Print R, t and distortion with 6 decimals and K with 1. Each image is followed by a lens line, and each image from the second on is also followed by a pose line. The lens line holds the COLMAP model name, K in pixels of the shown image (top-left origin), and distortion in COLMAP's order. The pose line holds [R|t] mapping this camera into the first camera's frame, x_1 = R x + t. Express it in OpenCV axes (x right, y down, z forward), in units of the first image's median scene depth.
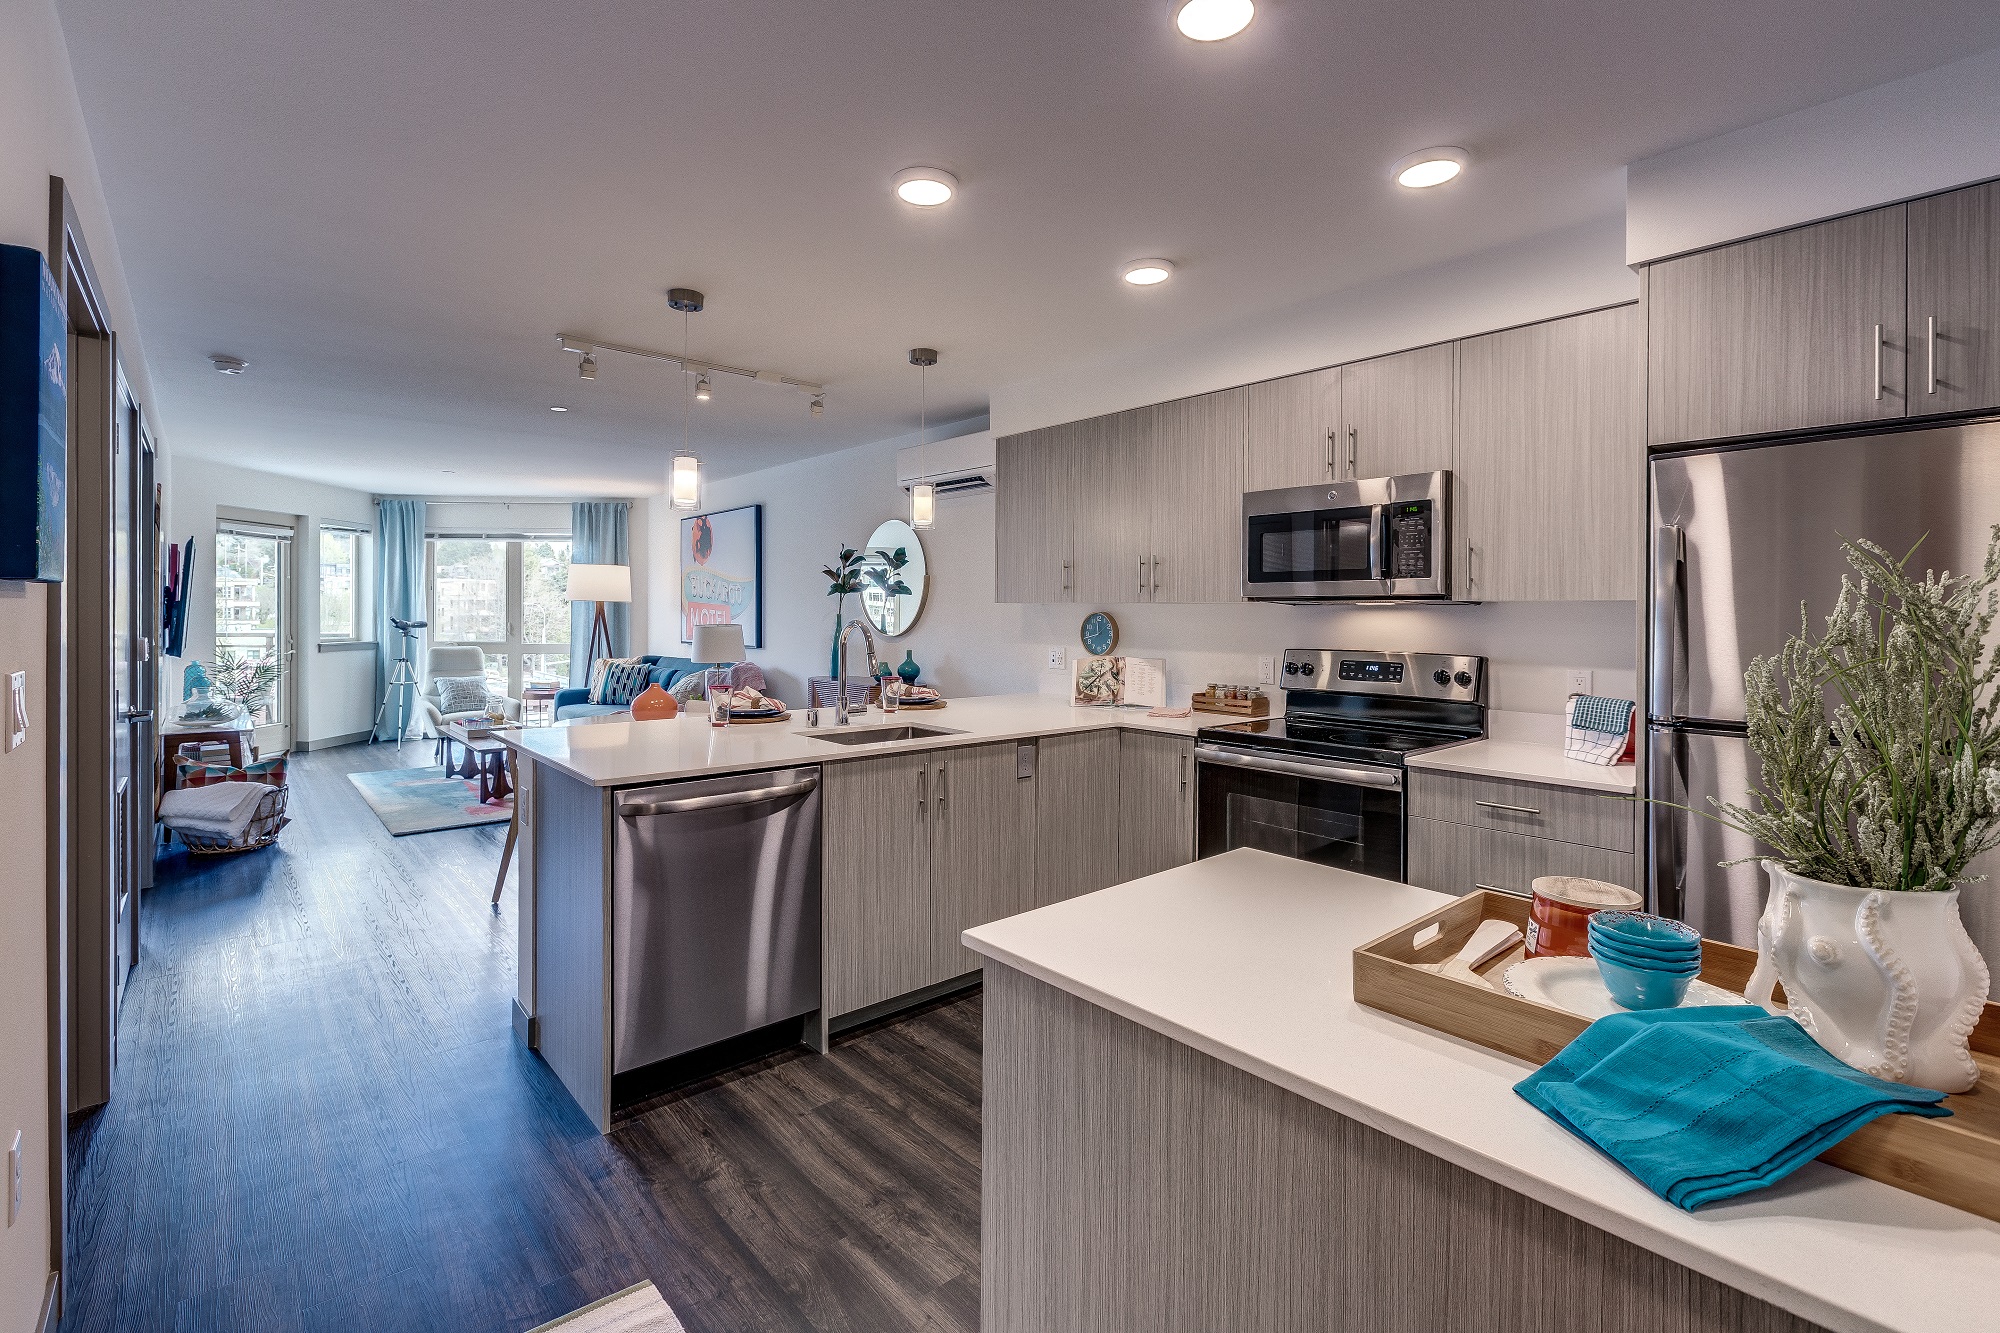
lens RADIAL K [[909.1, 0, 1000.6], [0, 909.1, 633.5], [0, 0, 1]] dist [-0.000833, -0.000246]
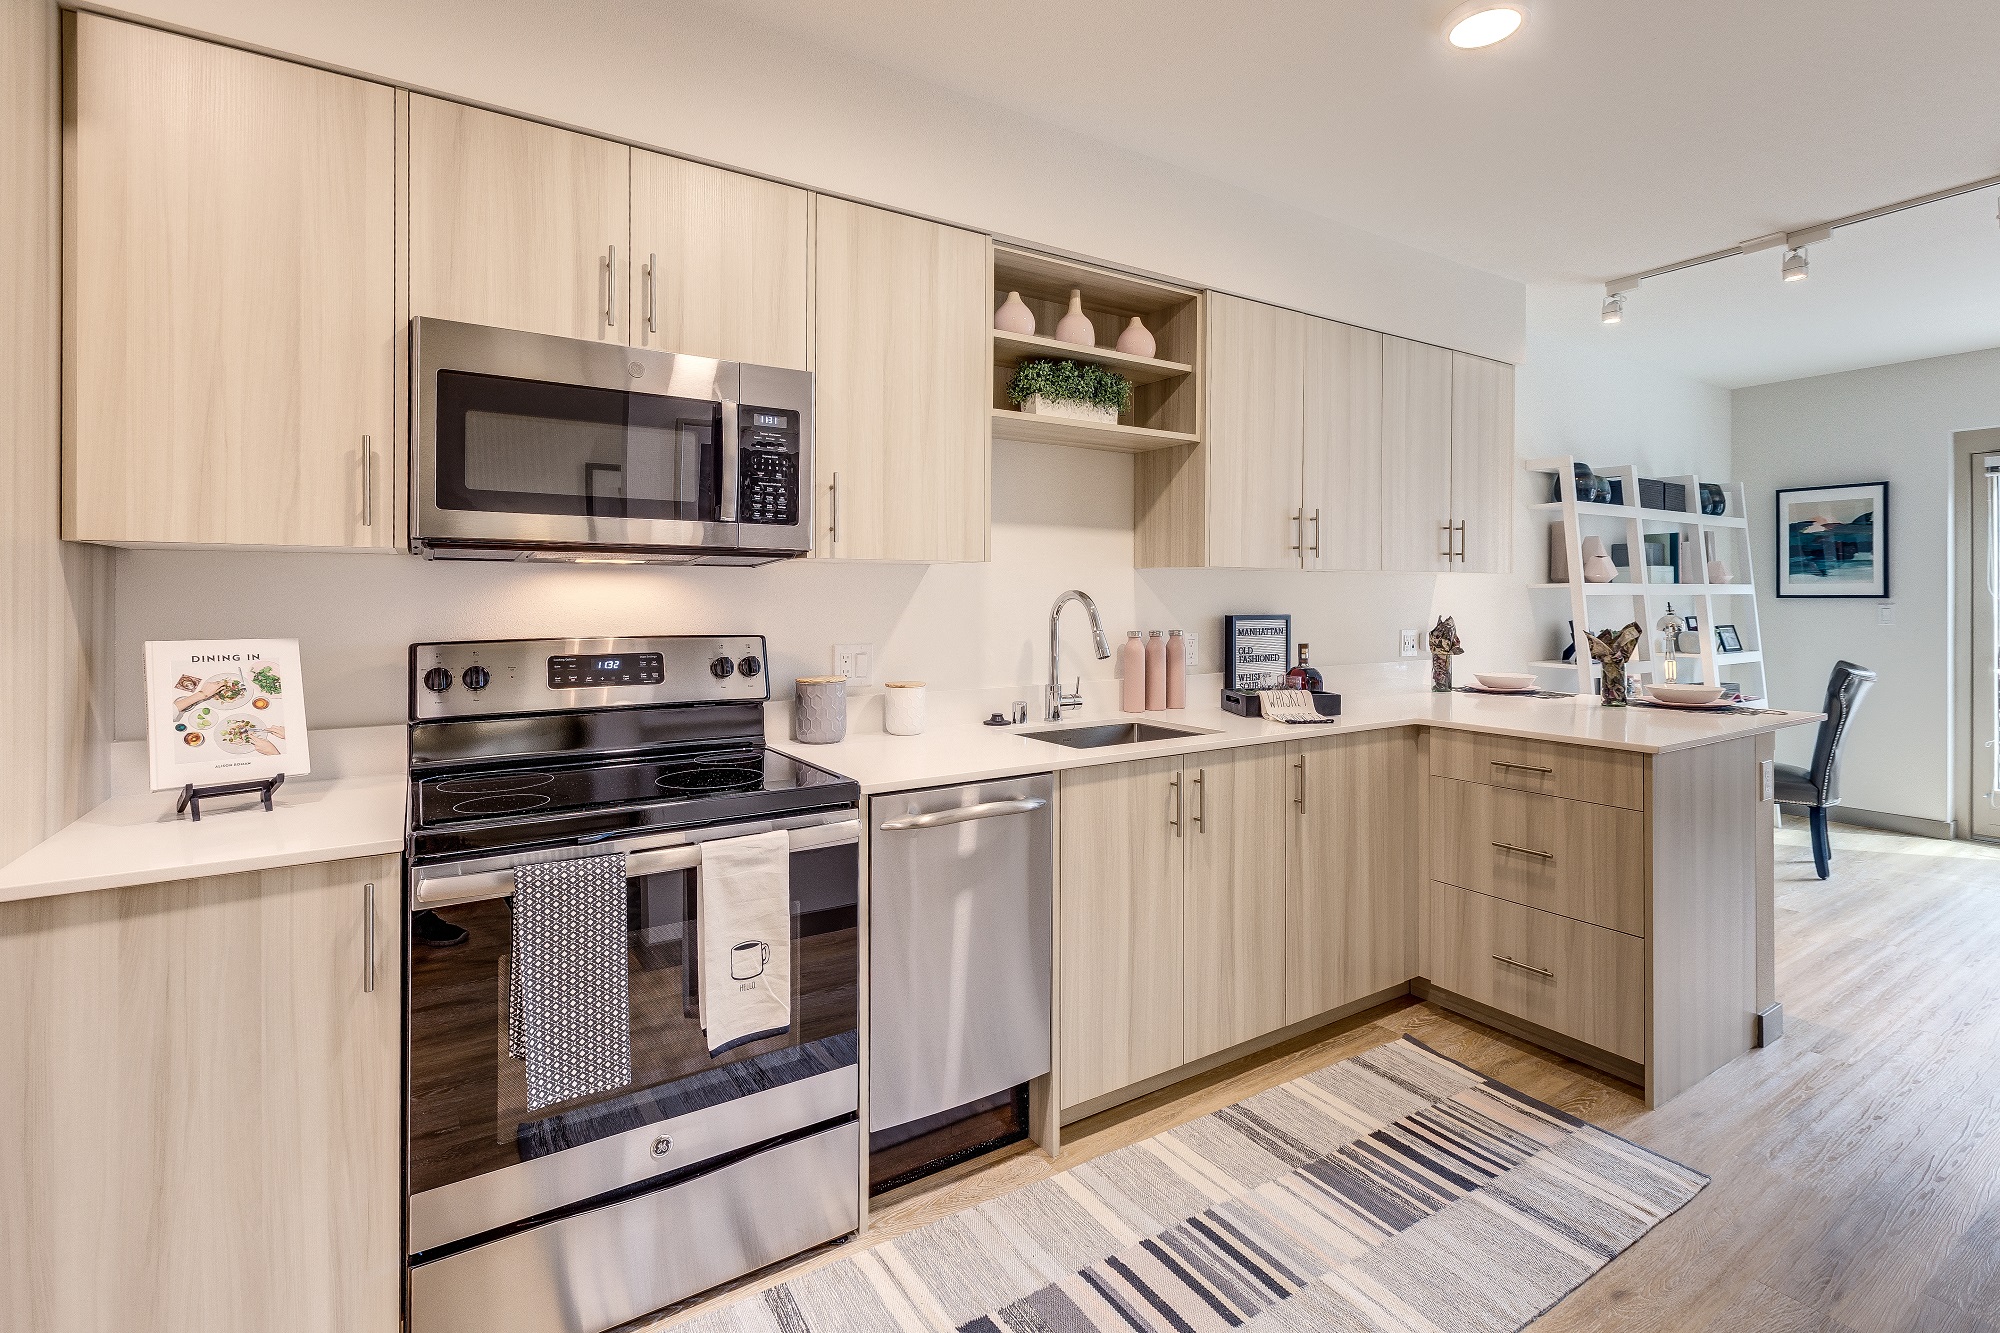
lens RADIAL K [[909.1, 0, 994.3], [0, 909.1, 582.3], [0, 0, 1]] dist [-0.000833, -0.000246]
pose [[0.147414, -0.009880, 0.989026, -0.144083], [-0.002564, 0.999943, 0.010371, -0.022293], [-0.989072, -0.004065, 0.147380, 0.625791]]
